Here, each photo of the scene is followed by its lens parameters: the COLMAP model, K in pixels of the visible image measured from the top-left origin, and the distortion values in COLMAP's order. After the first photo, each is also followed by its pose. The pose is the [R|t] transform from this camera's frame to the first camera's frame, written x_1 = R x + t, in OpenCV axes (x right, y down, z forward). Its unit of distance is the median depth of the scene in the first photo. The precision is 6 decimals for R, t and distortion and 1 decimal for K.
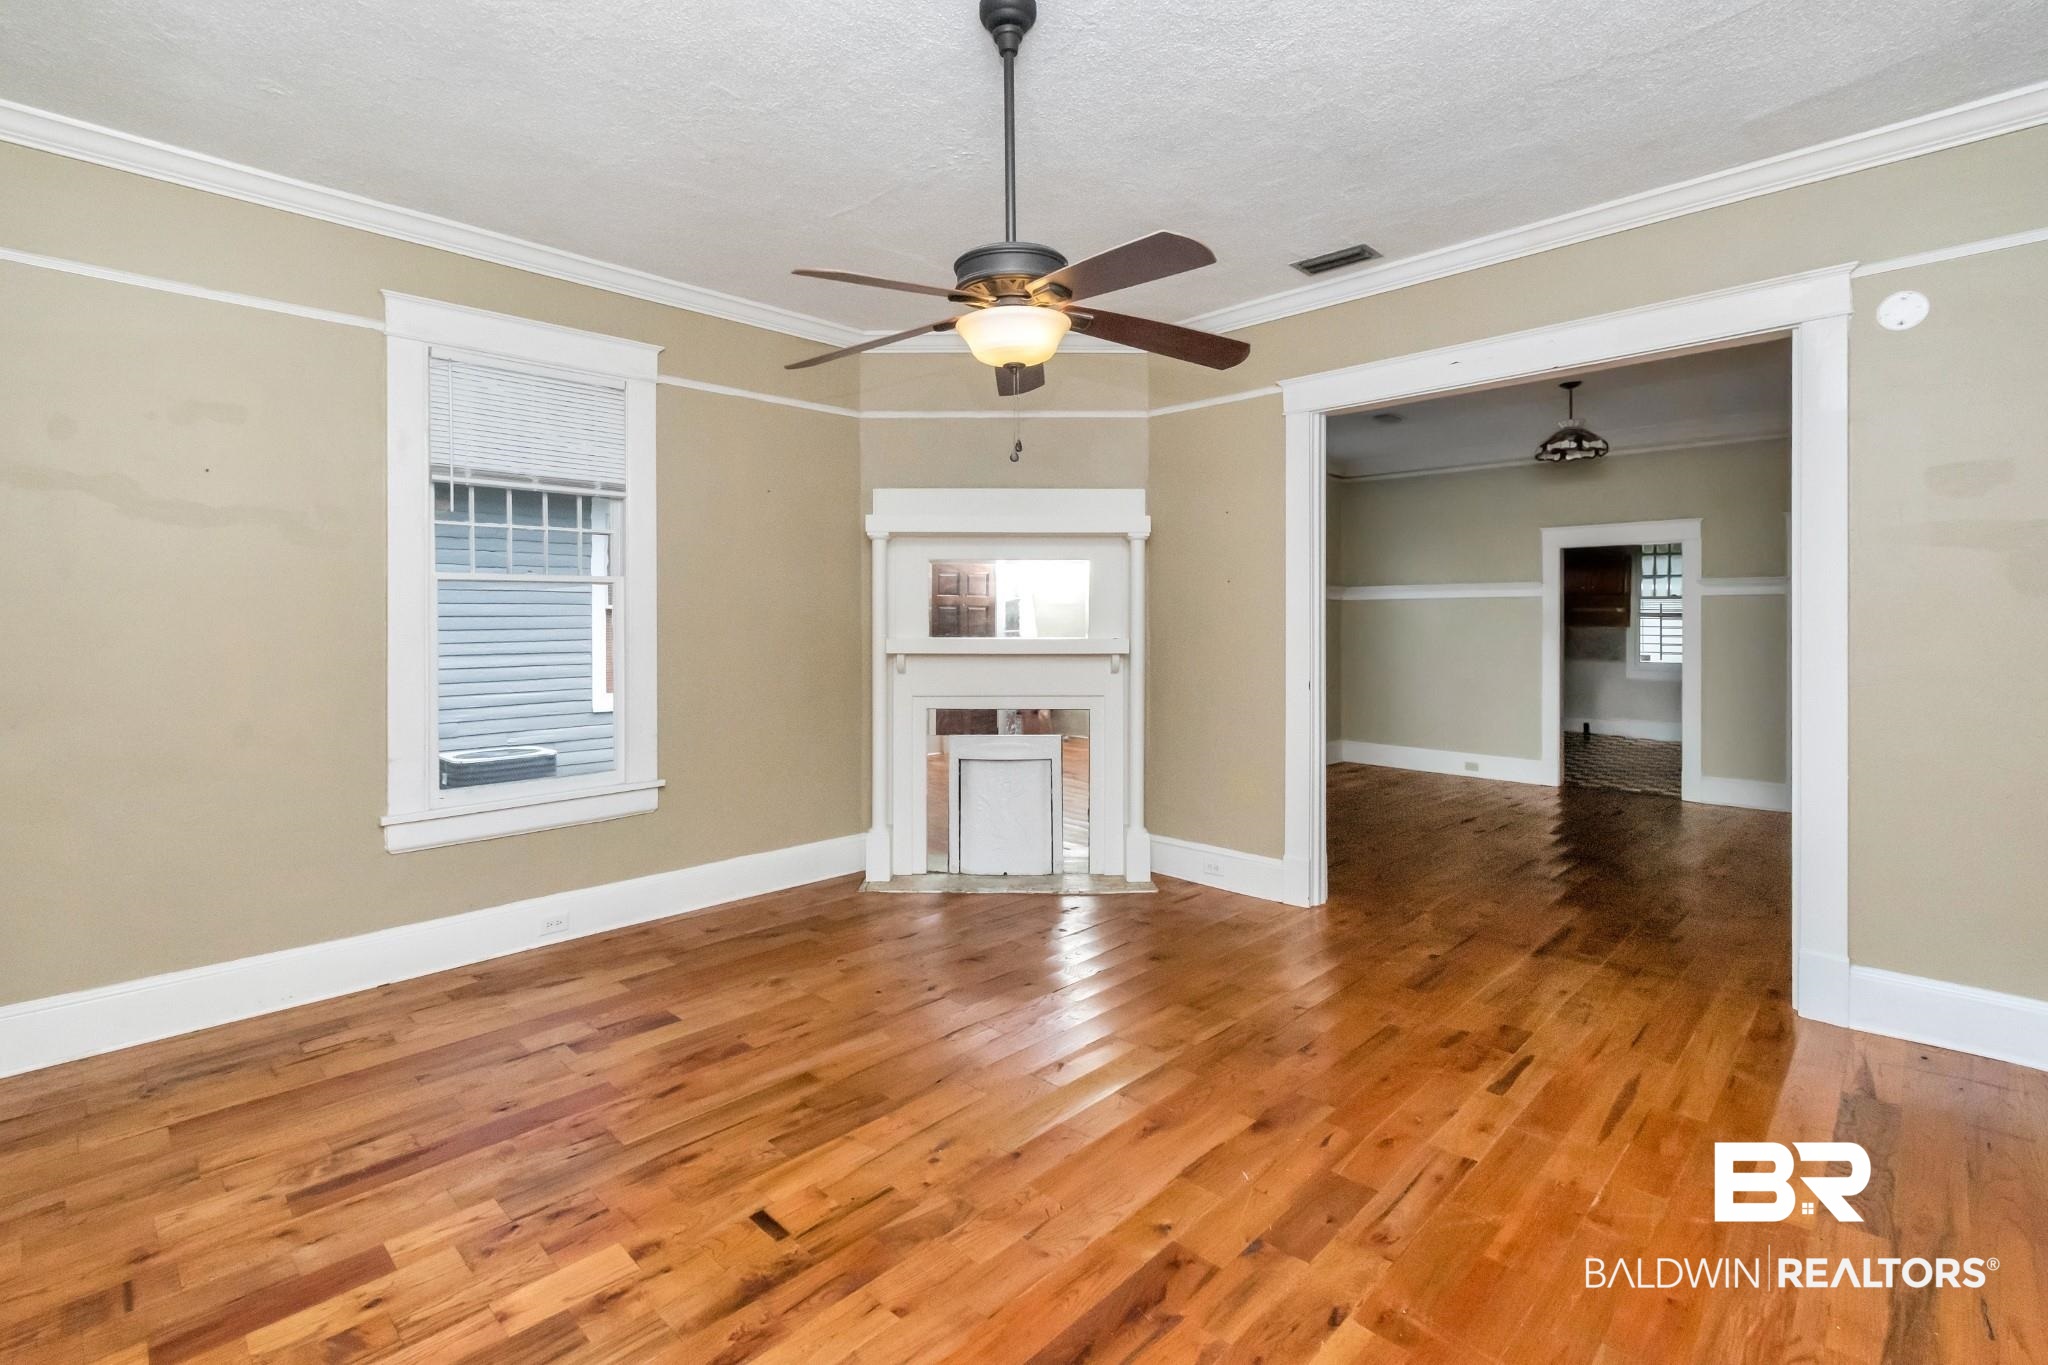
lens RADIAL K [[933.2, 0, 1029.1], [0, 933.2, 603.6], [0, 0, 1]] dist [0.001764, -0.000161]
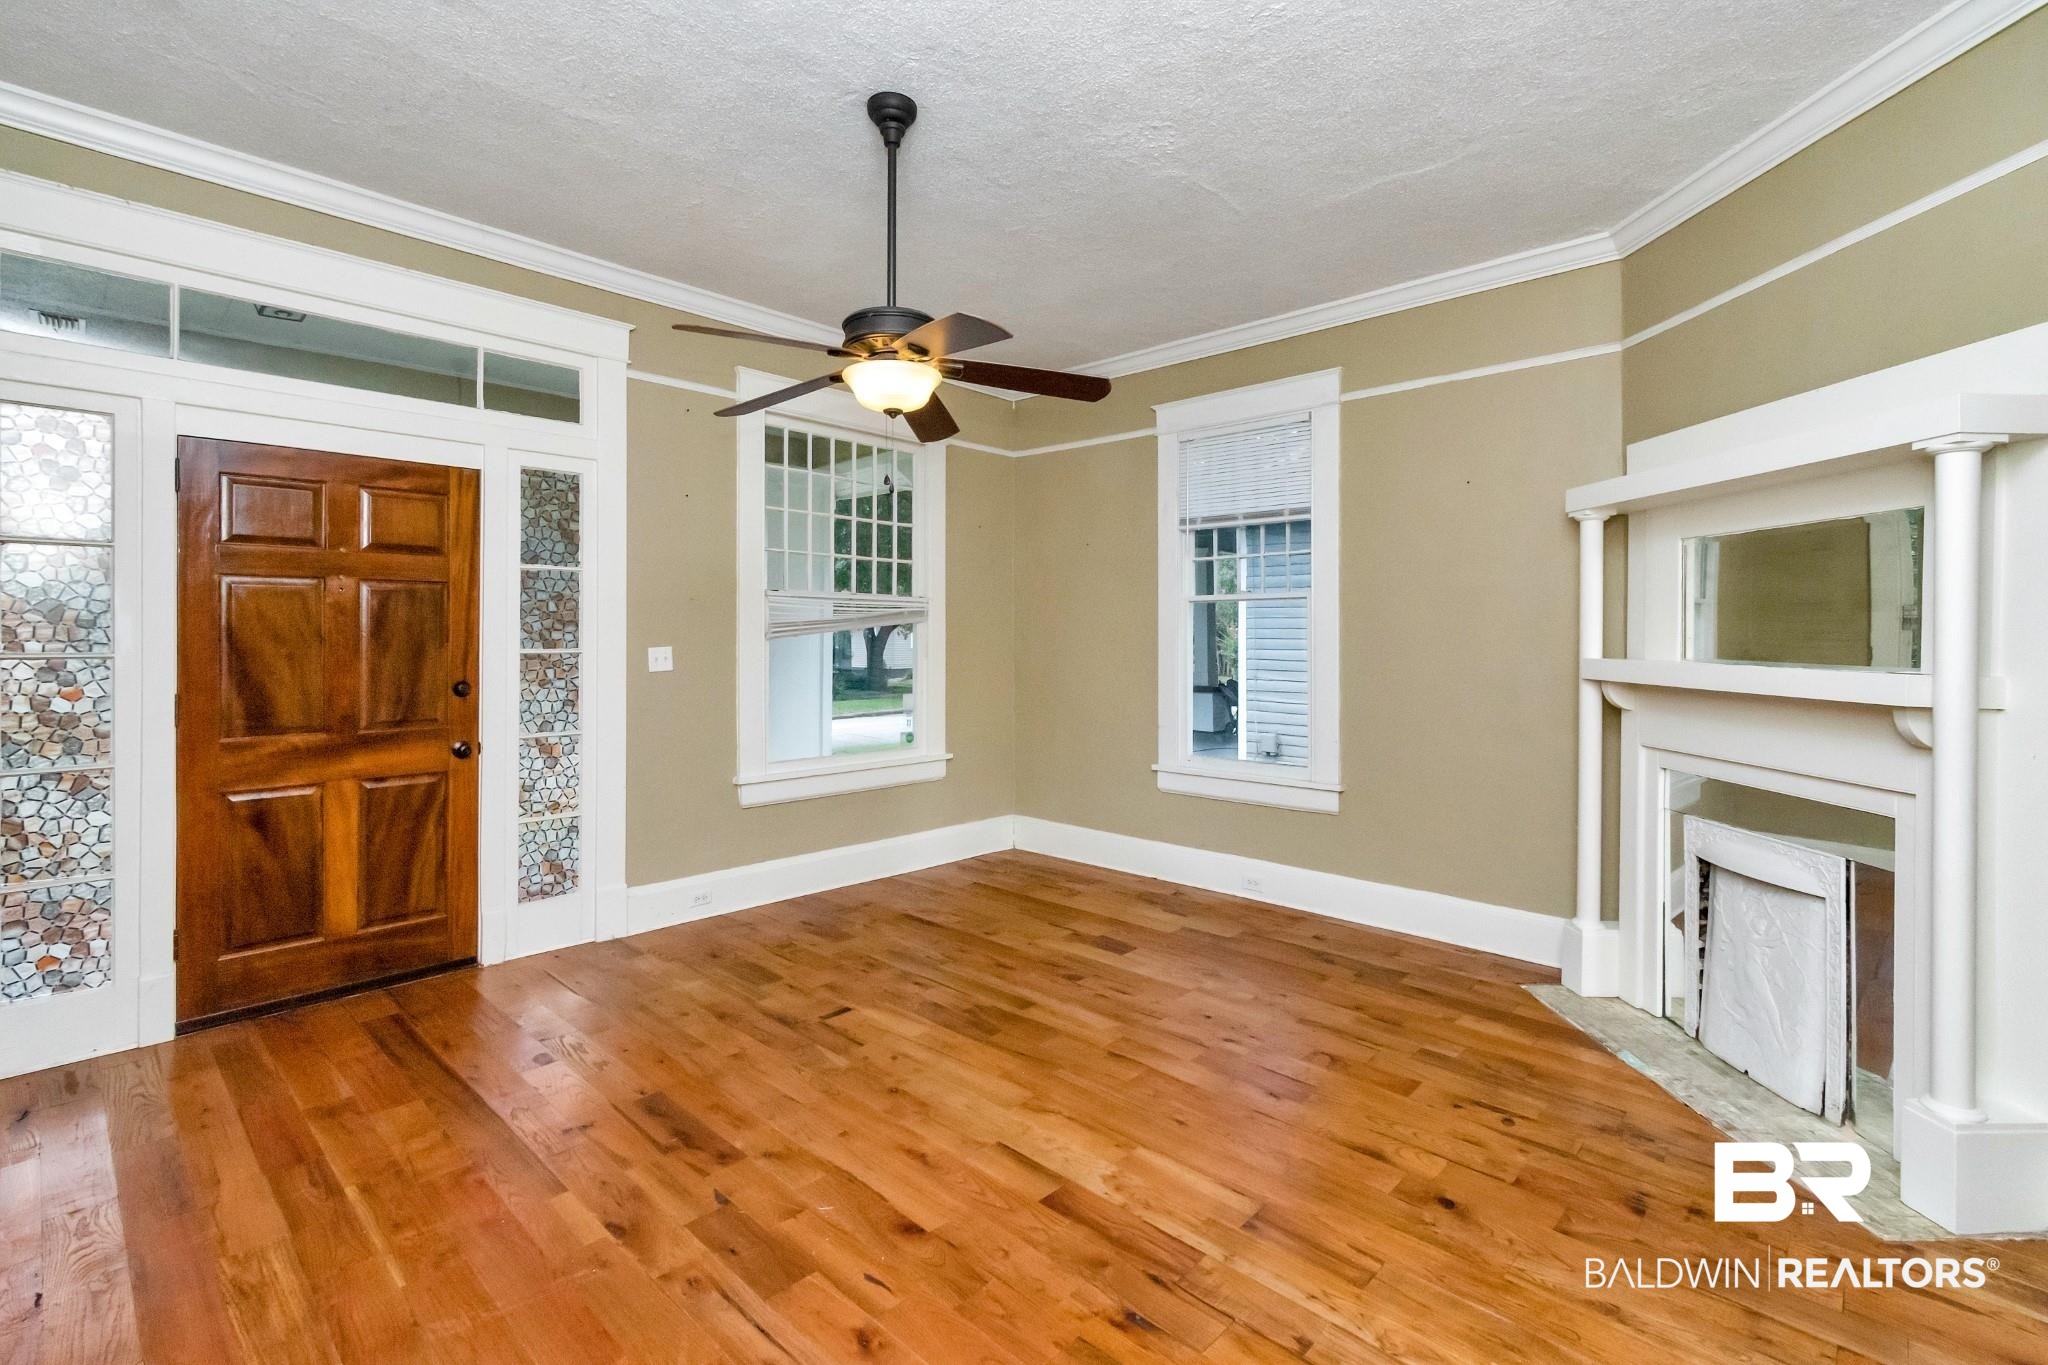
lens RADIAL K [[933.2, 0, 1026.9], [0, 933.2, 629.2], [0, 0, 1]] dist [0.001764, -0.000161]
pose [[0.014337, -0.000493, -0.999897, 0.913831], [0.013249, 0.999912, -0.000303, 0.015564], [0.999809, -0.013243, 0.014342, 0.918097]]
